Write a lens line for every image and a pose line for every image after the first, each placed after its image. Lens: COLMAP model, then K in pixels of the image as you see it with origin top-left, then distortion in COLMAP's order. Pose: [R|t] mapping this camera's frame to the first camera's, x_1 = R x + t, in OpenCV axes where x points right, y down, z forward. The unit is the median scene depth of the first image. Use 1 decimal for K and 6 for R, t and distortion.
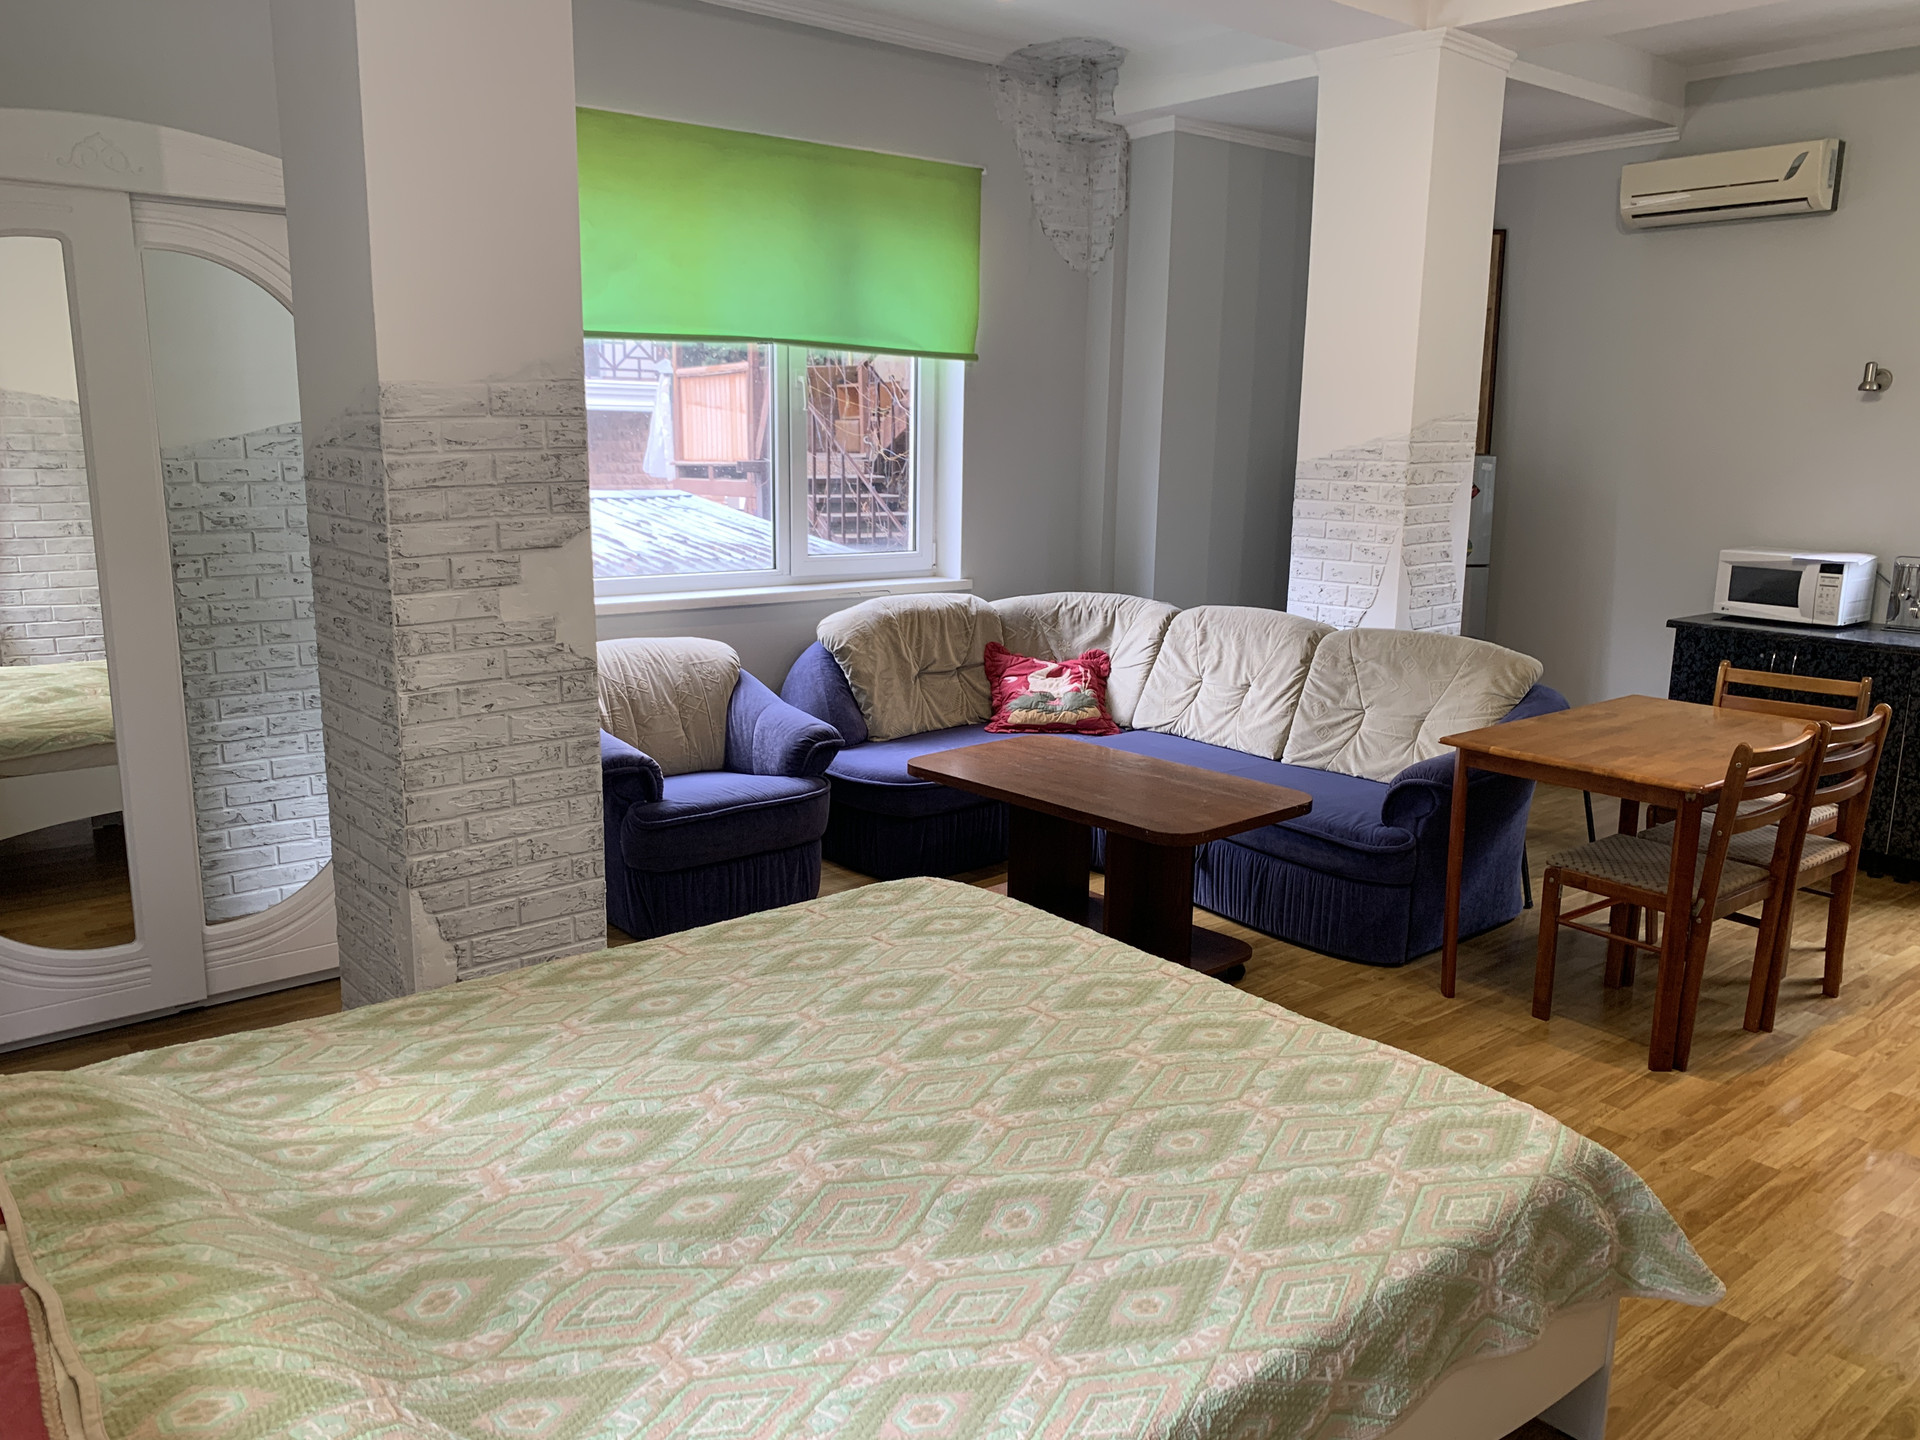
lens RADIAL K [[1476.7, 0, 951.3], [0, 1476.7, 719.5], [0, 0, 1]] dist [0.085565, -0.139641]
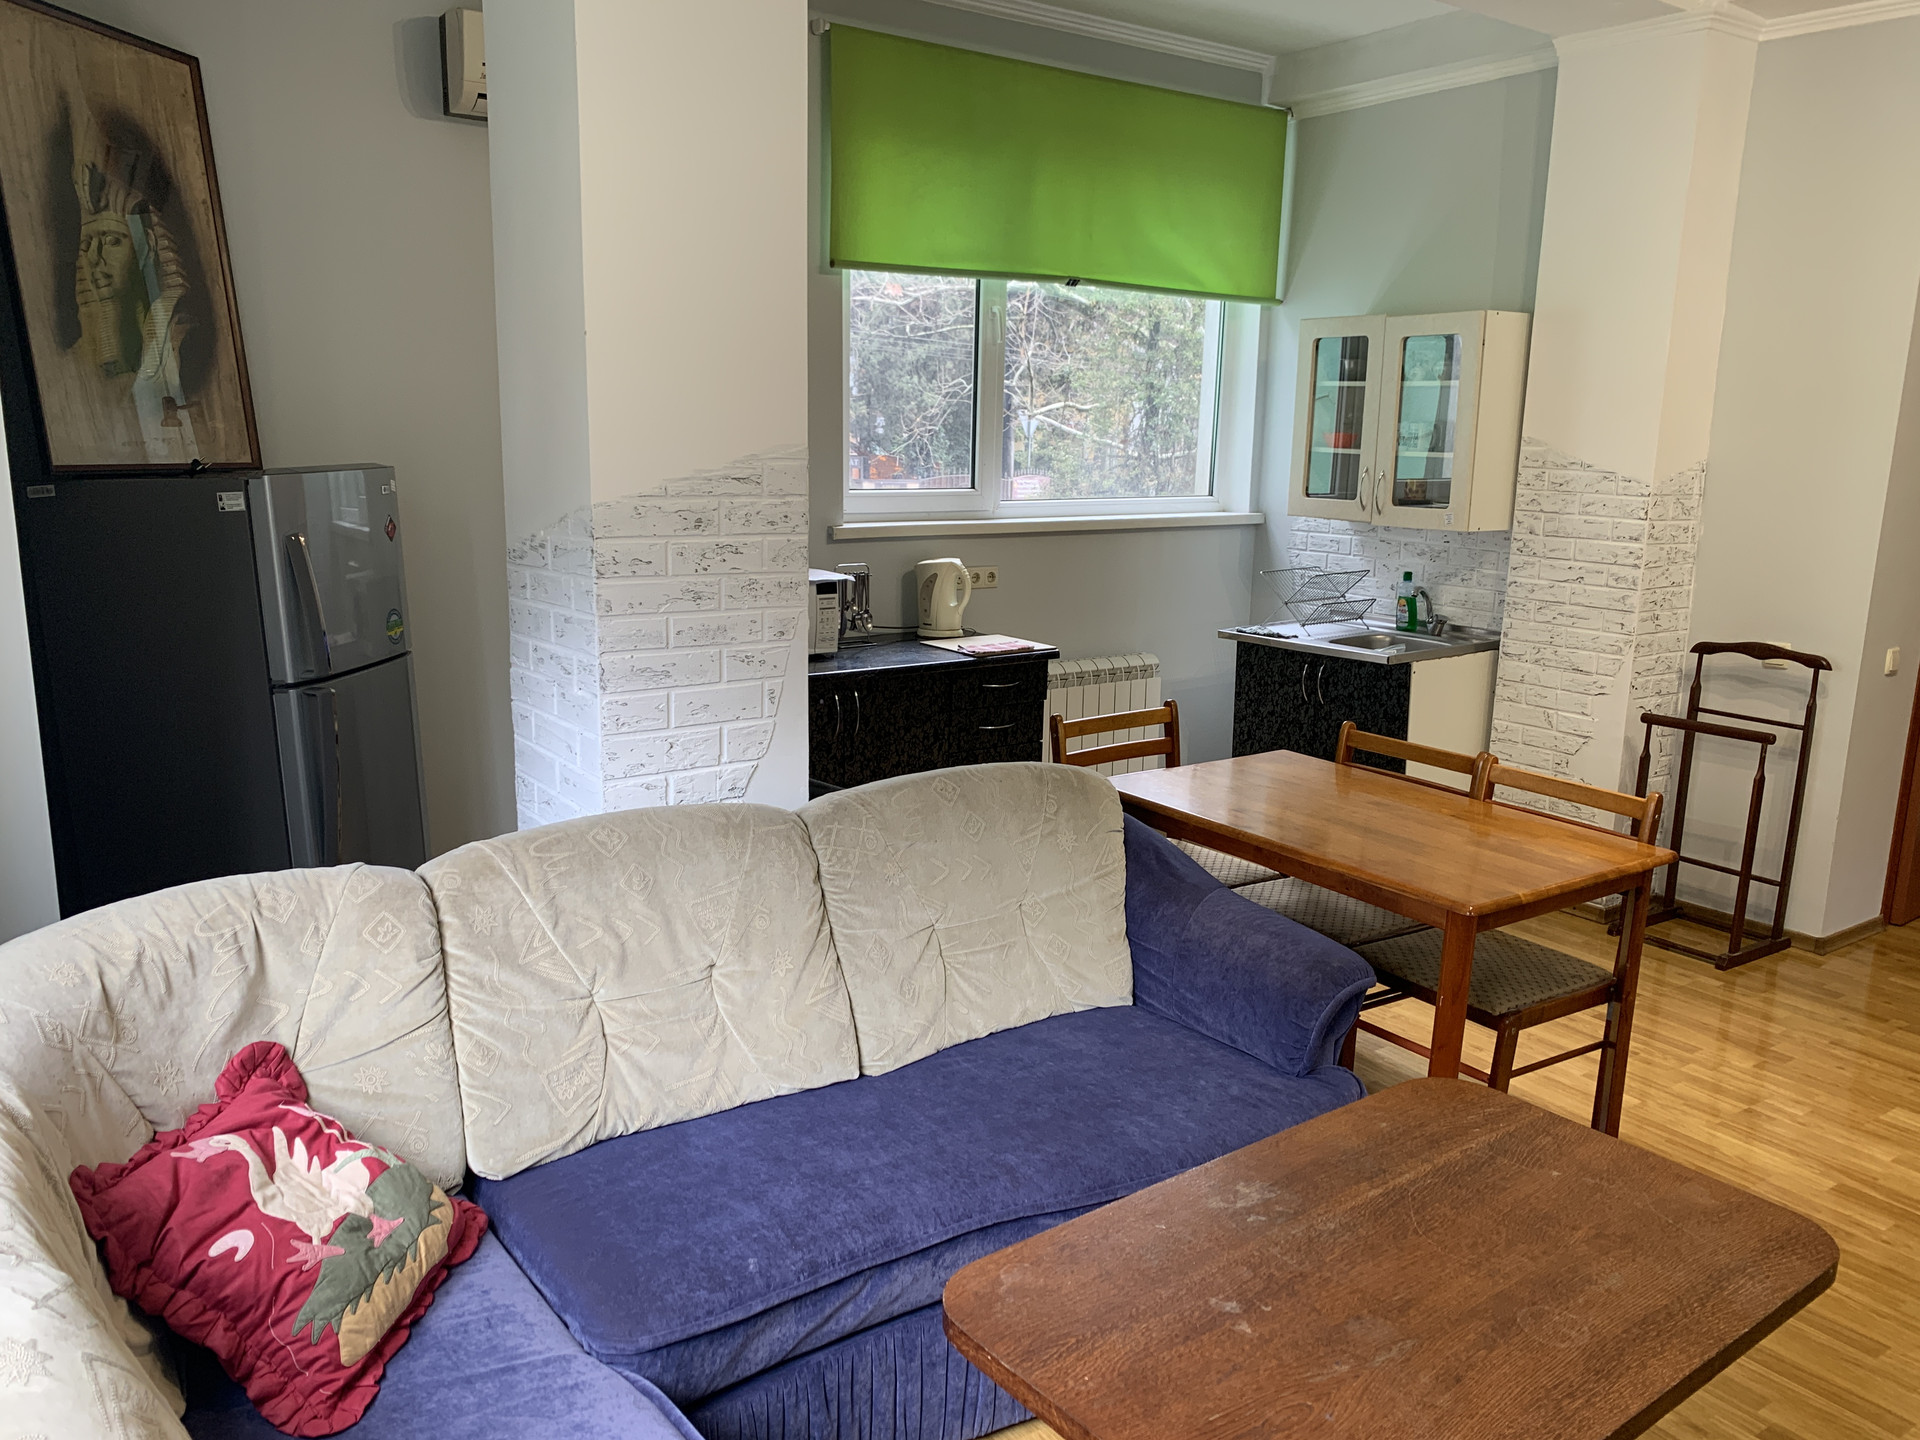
lens RADIAL K [[1455.8, 0, 973.7], [0, 1455.8, 718.0], [0, 0, 1]] dist [0.037618, -0.051333]
pose [[0.087670, -0.210818, 0.973586, -0.278745], [0.174224, 0.965530, 0.193385, -0.207699], [-0.980796, 0.152668, 0.121377, 0.976346]]
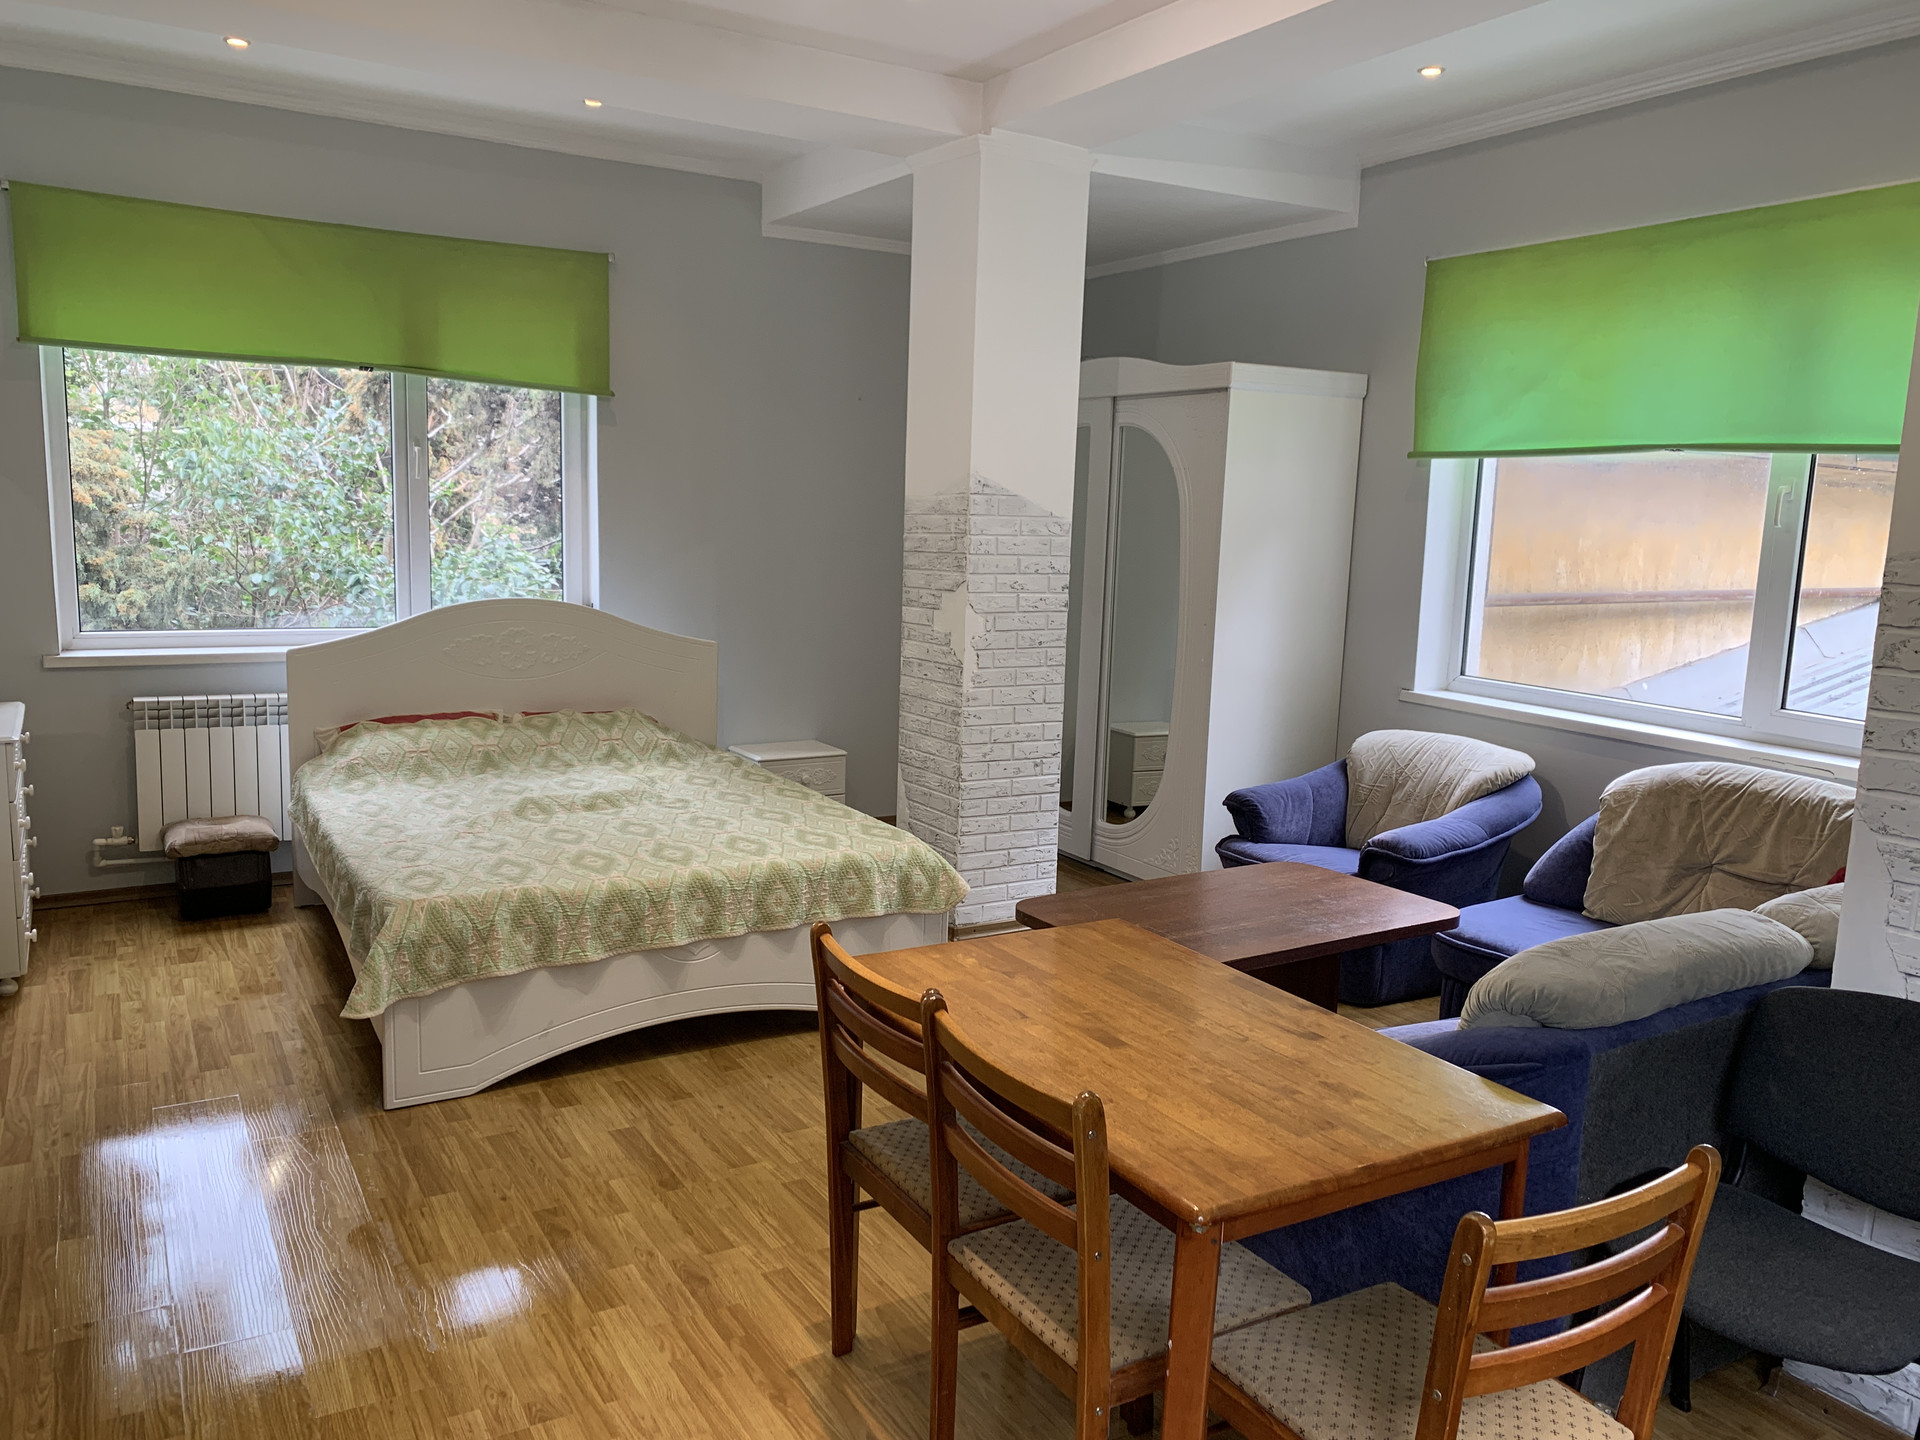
lens RADIAL K [[1455.8, 0, 973.7], [0, 1455.8, 718.0], [0, 0, 1]] dist [0.037618, -0.051333]
pose [[-0.159681, 0.130986, -0.978440, 0.935757], [-0.224430, 0.960386, 0.165195, -0.175327], [0.961319, 0.245970, -0.123958, 0.865343]]
